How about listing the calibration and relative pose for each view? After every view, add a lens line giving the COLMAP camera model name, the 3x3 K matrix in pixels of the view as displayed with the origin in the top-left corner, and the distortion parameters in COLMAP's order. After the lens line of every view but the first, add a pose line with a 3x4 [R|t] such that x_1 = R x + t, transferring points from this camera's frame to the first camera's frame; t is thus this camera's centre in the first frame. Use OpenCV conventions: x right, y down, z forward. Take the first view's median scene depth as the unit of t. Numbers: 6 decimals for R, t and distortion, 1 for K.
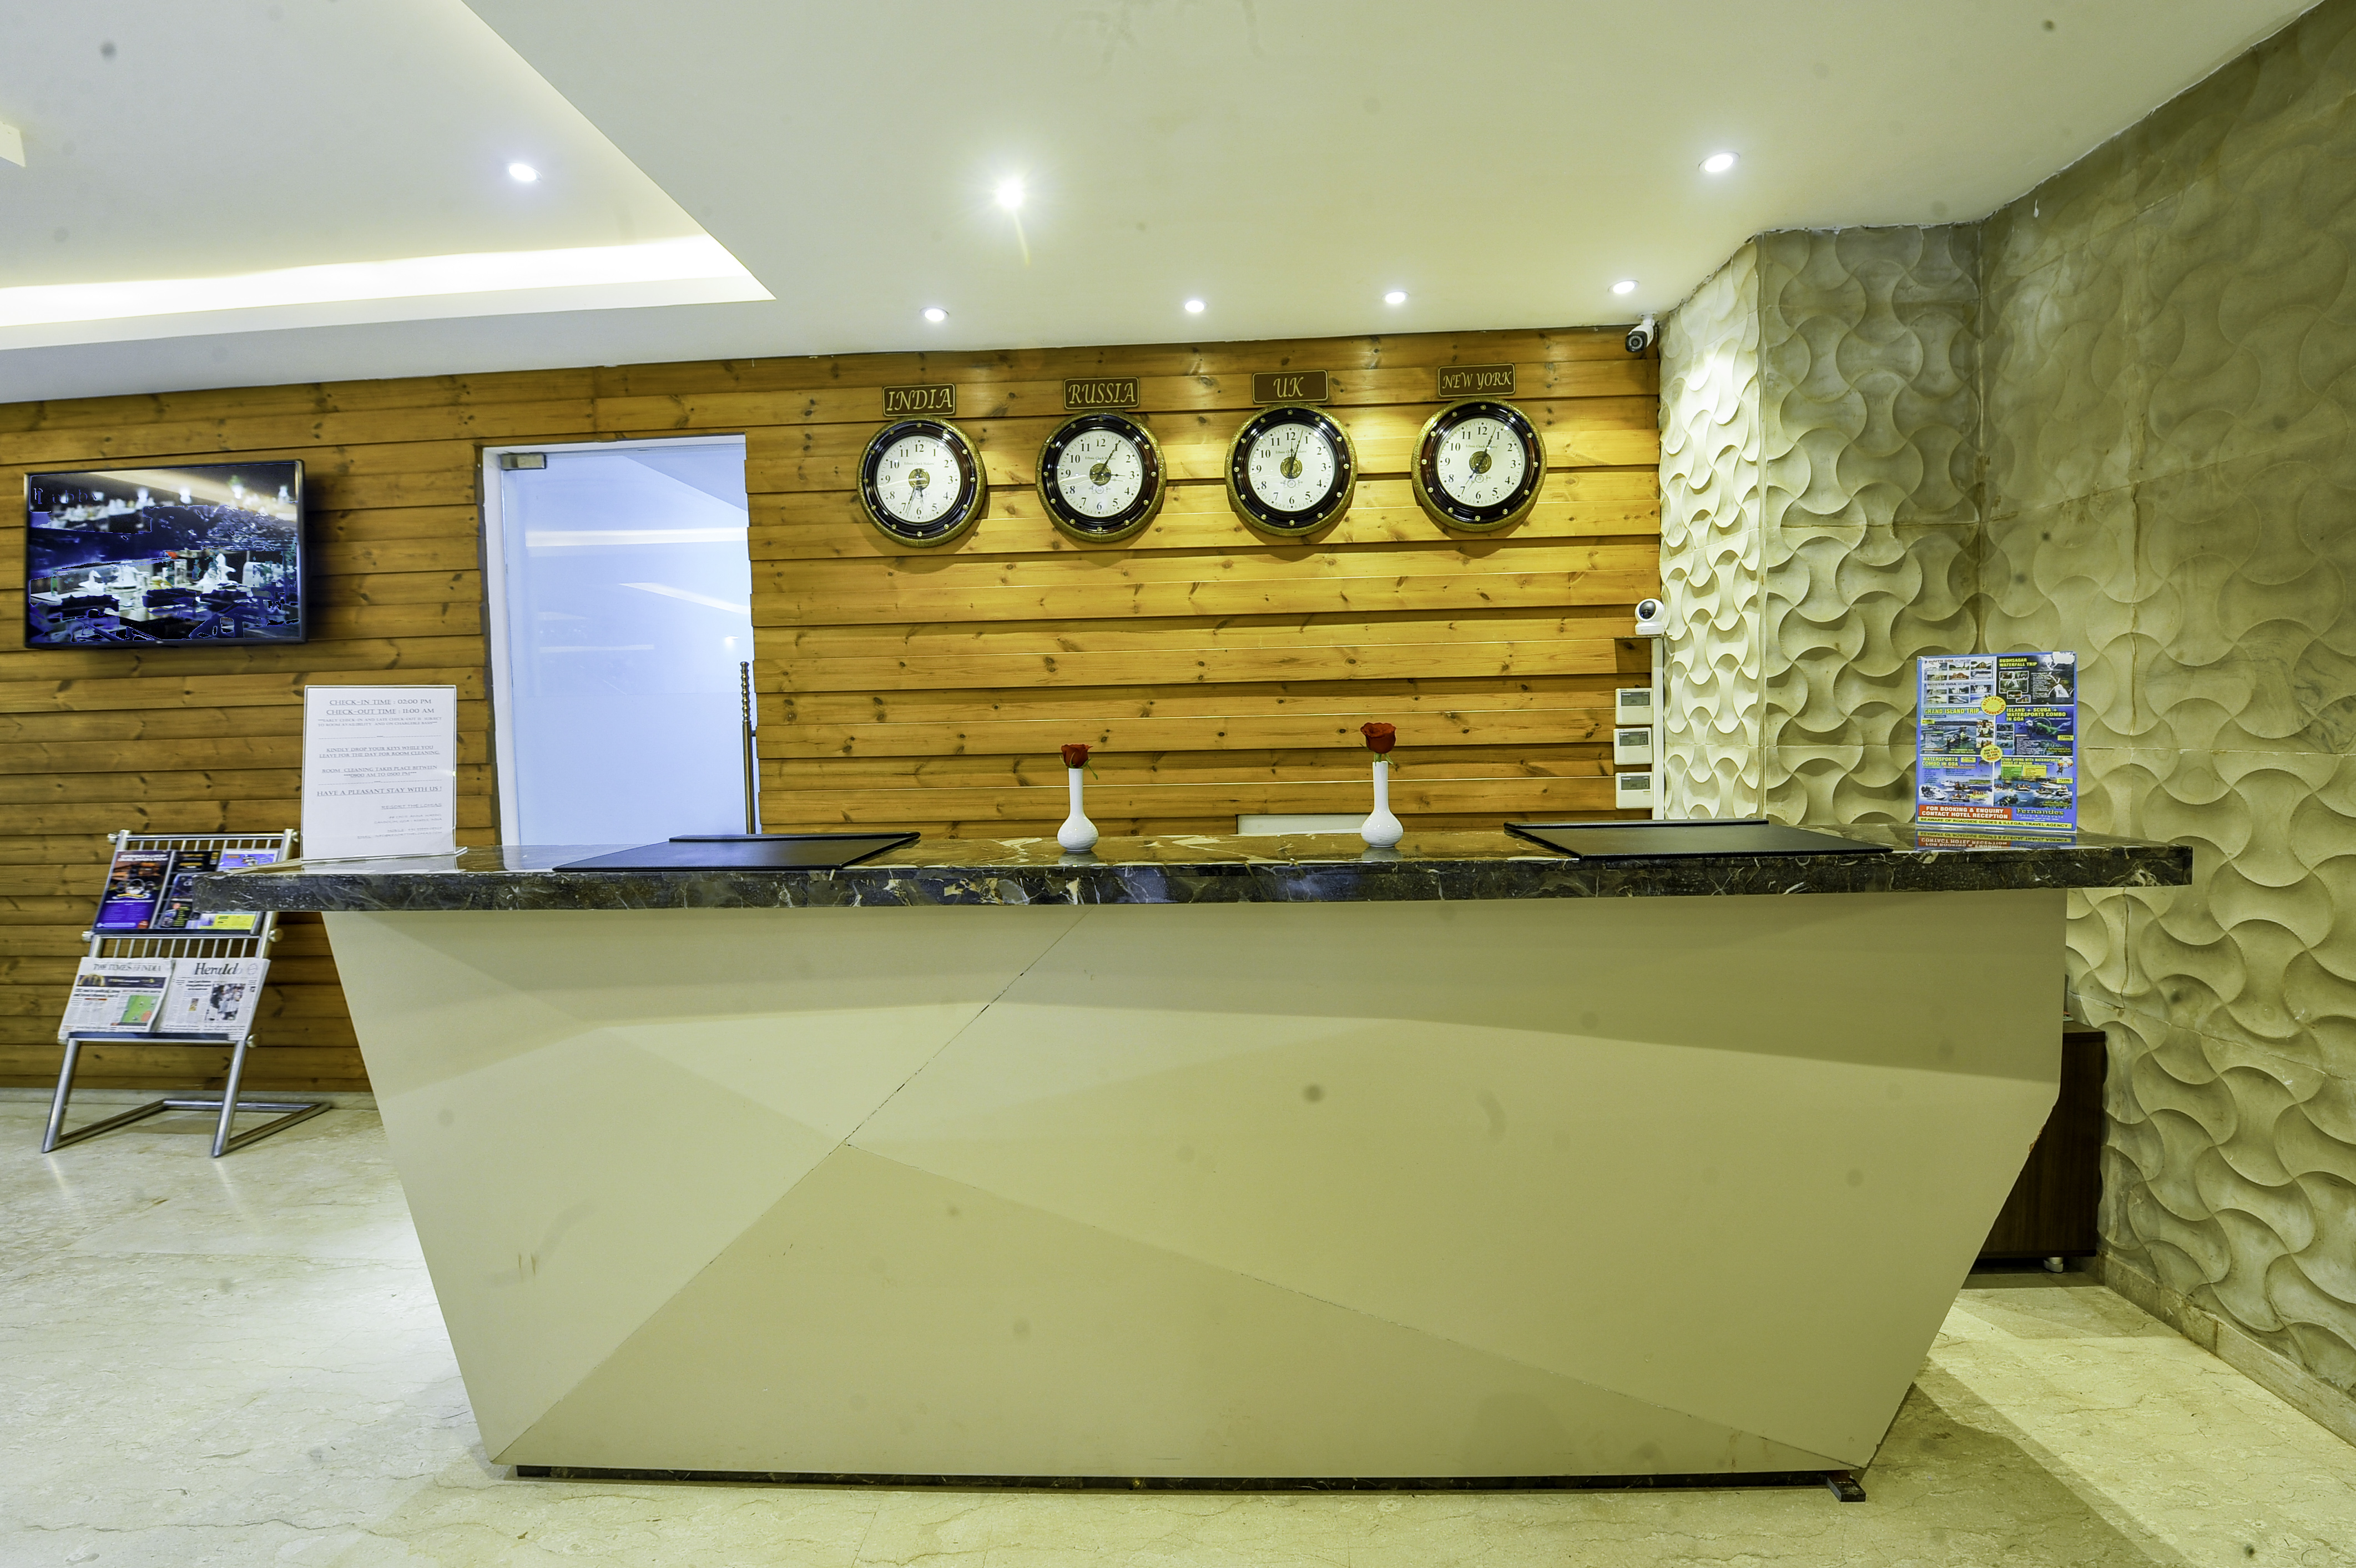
lens RADIAL K [[933.2, 0, 1182.6], [0, 933.2, 767.0], [0, 0, 1]] dist [-0.021942, -0.000020]
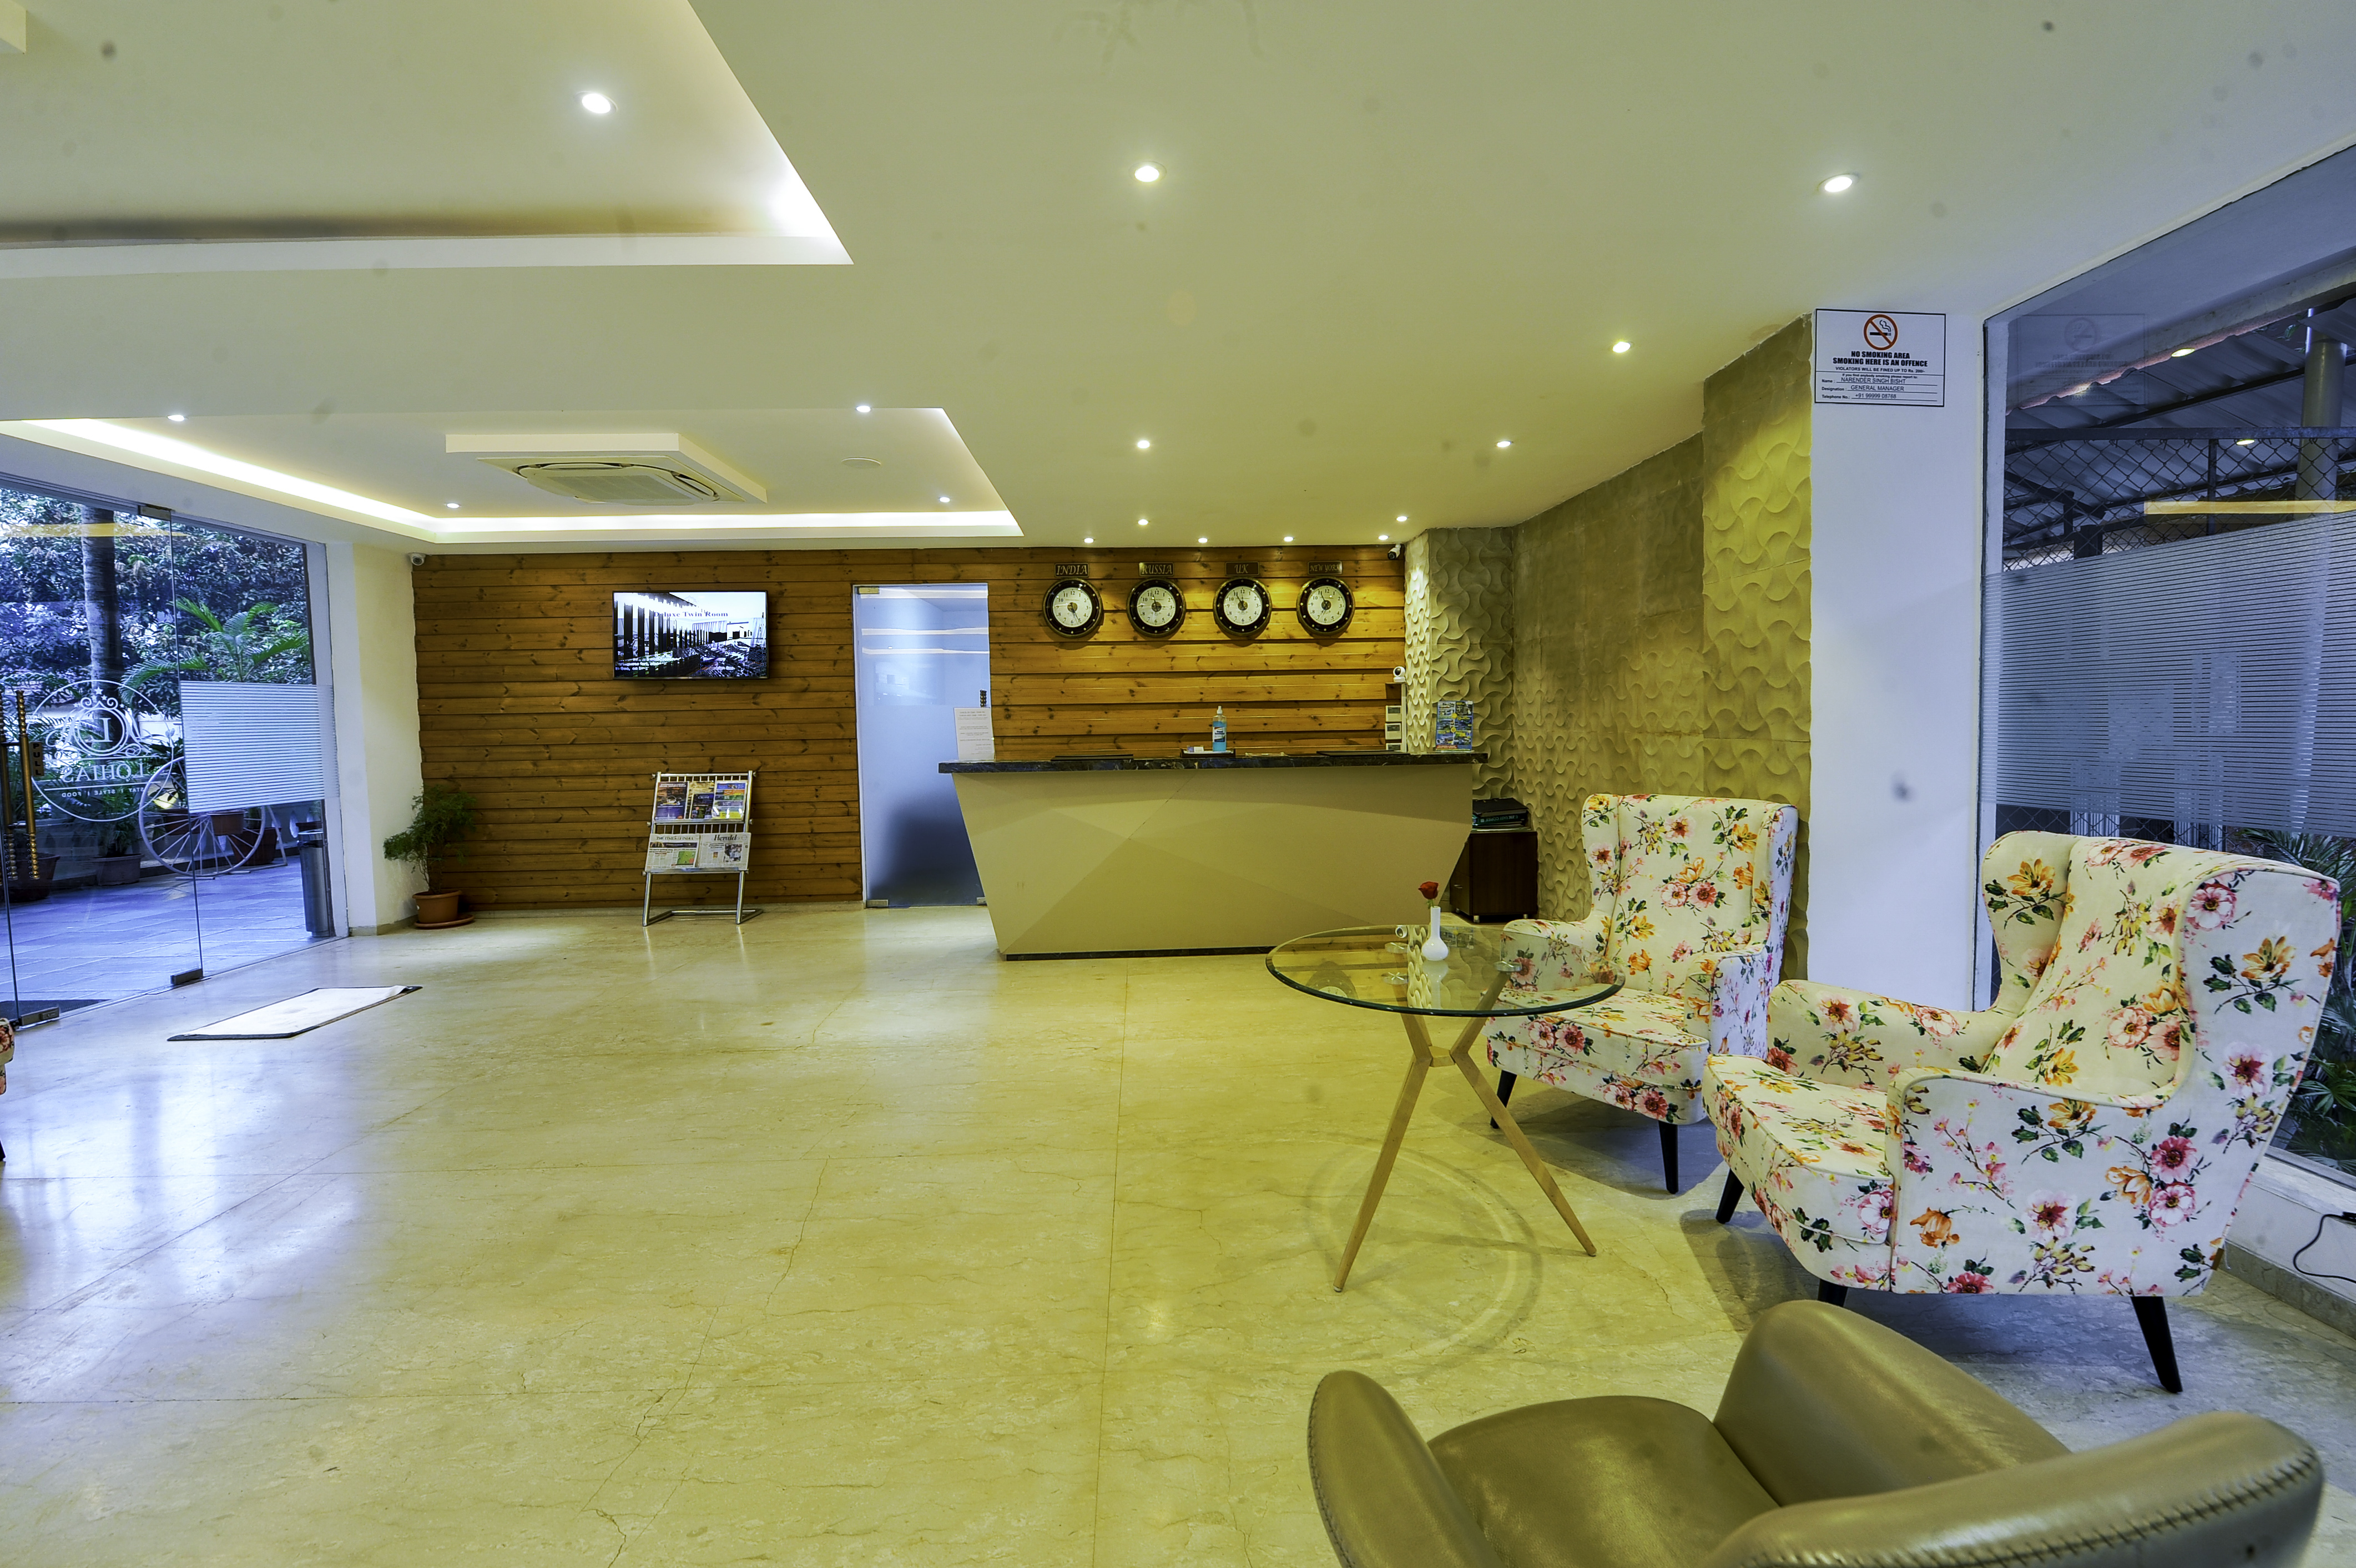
lens RADIAL K [[933.2, 0, 1181.3], [0, 933.2, 769.8], [0, 0, 1]] dist [-0.021942, -0.000020]
pose [[0.996242, 0.000003, 0.086608, -0.221568], [-0.000316, 0.999993, 0.003607, 0.061739], [-0.086608, -0.003621, 0.996236, -1.202216]]
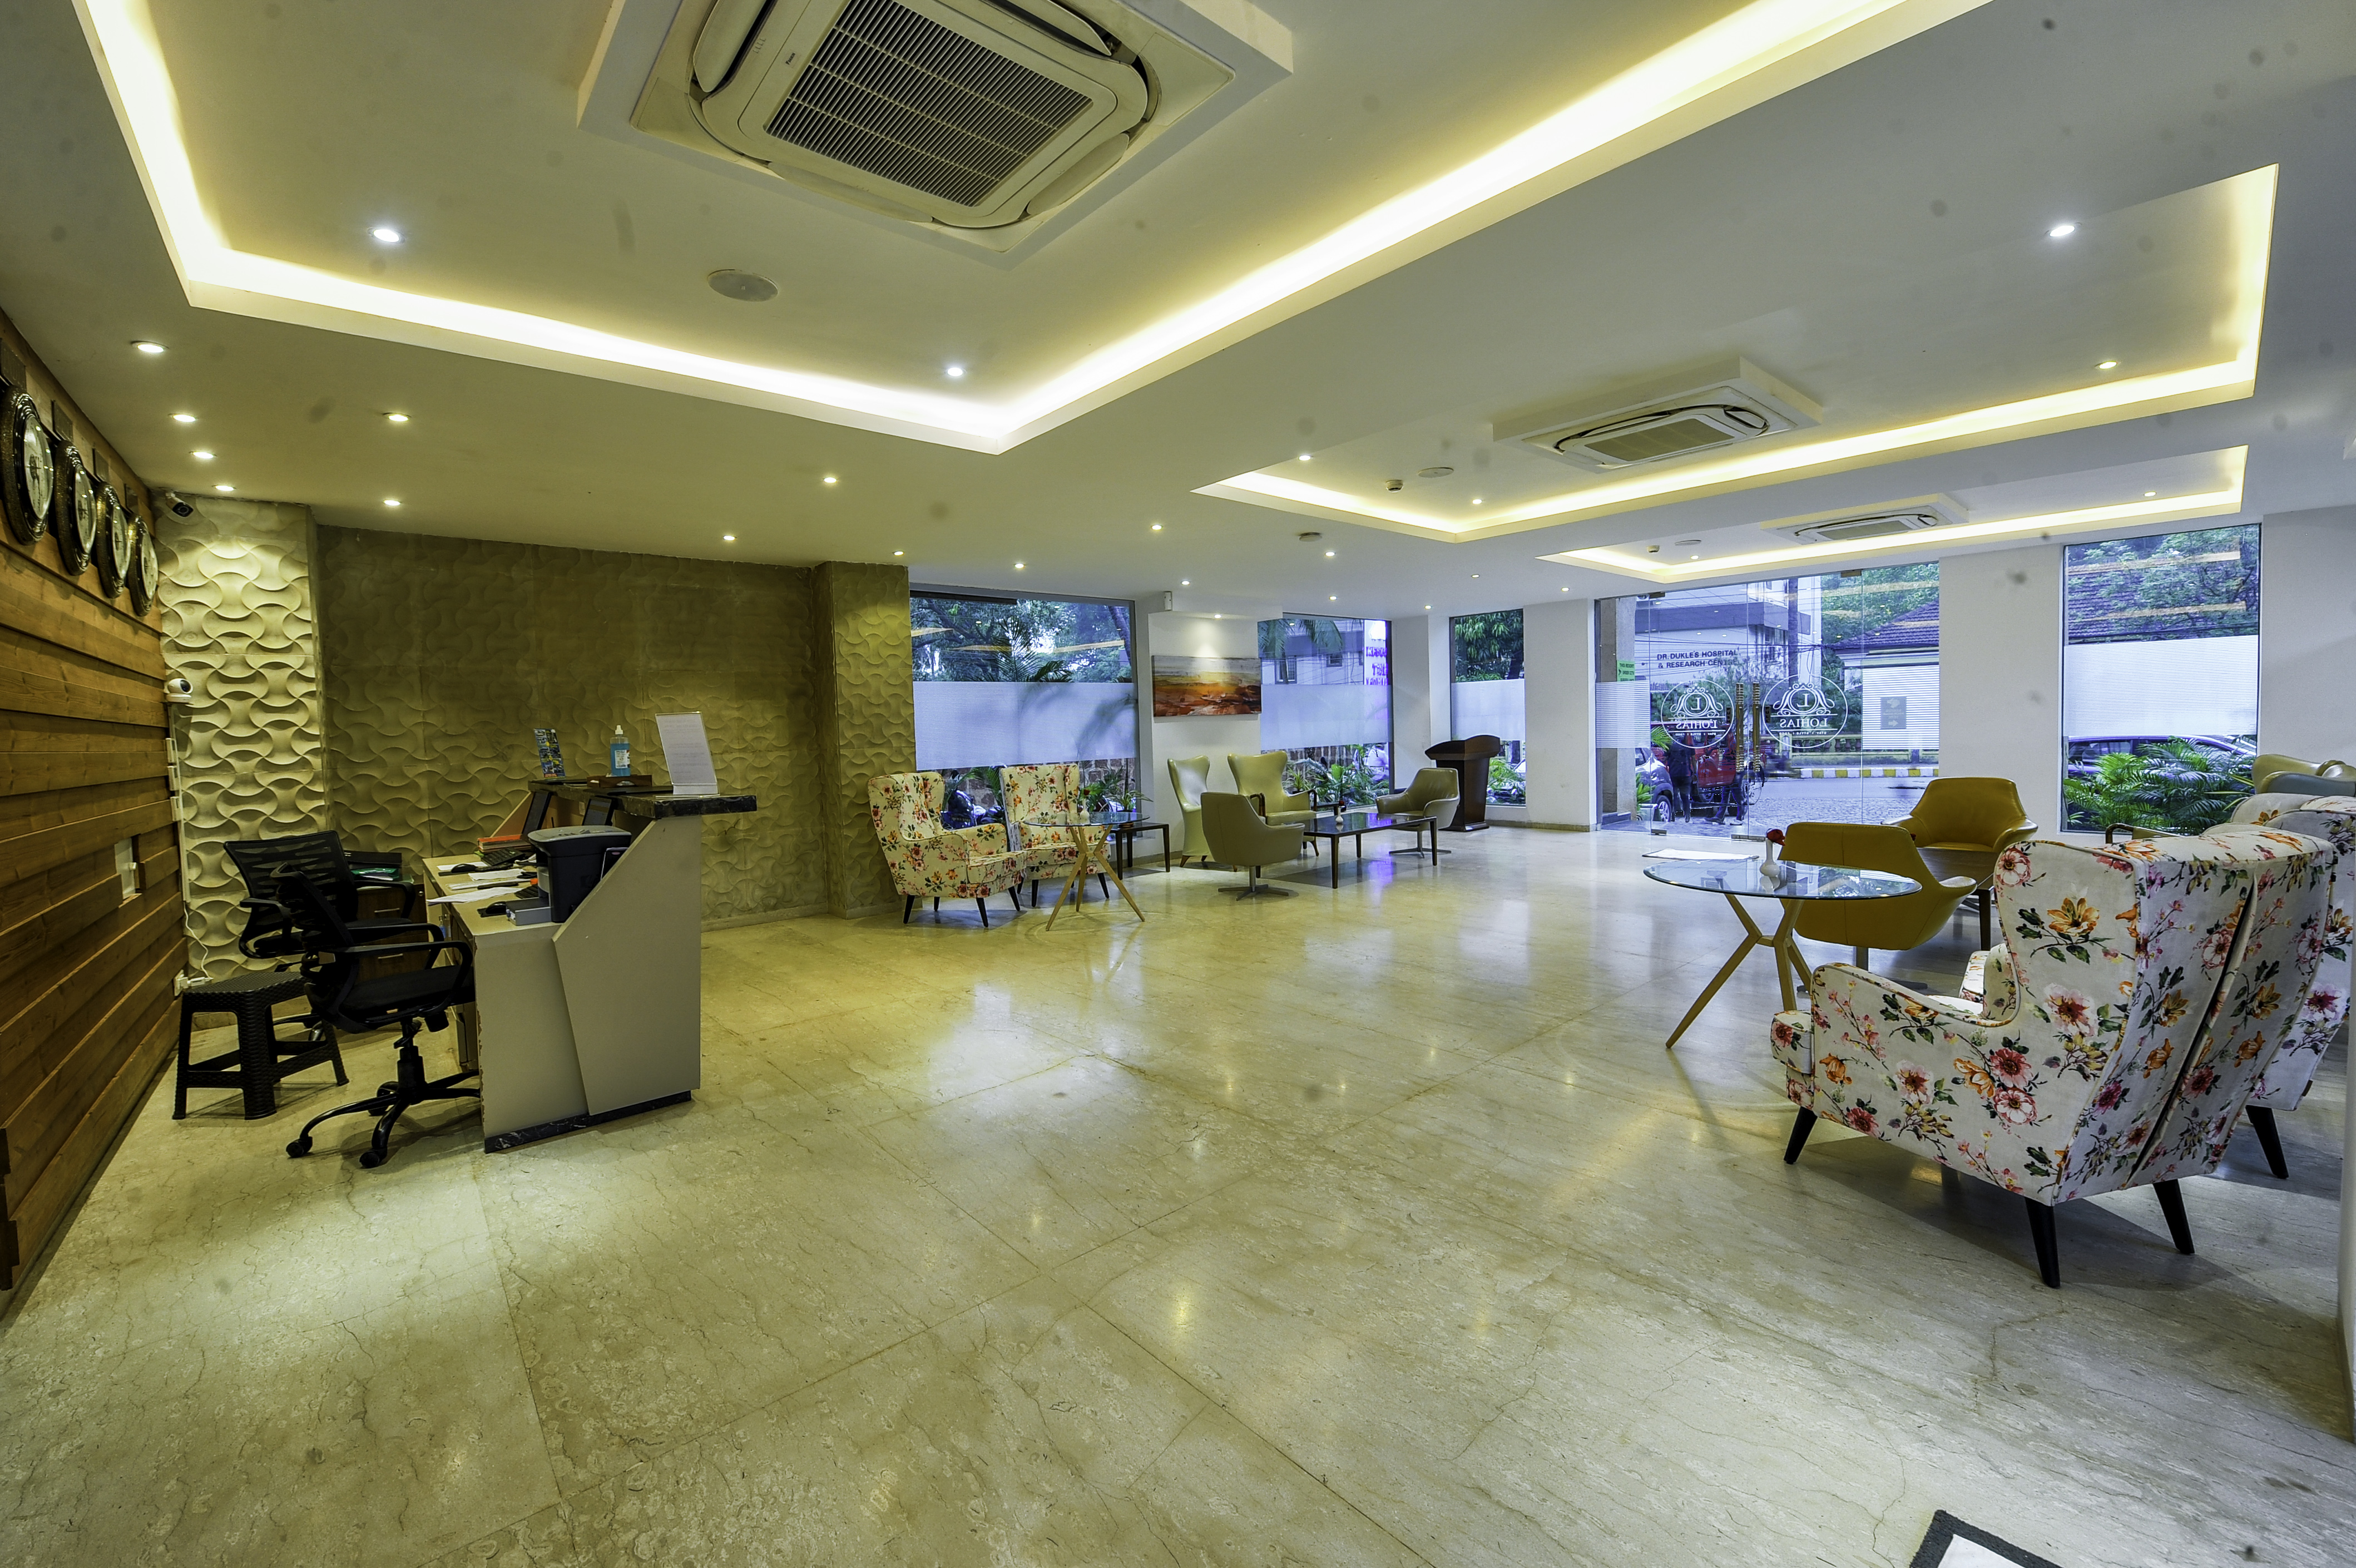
lens RADIAL K [[933.2, 0, 1195.3], [0, 933.2, 777.4], [0, 0, 1]] dist [-0.021942, -0.000020]
pose [[-0.698583, 0.001690, 0.715527, -1.632455], [0.078010, 0.994216, 0.073815, -0.005402], [-0.711264, 0.107384, -0.694674, 0.847257]]
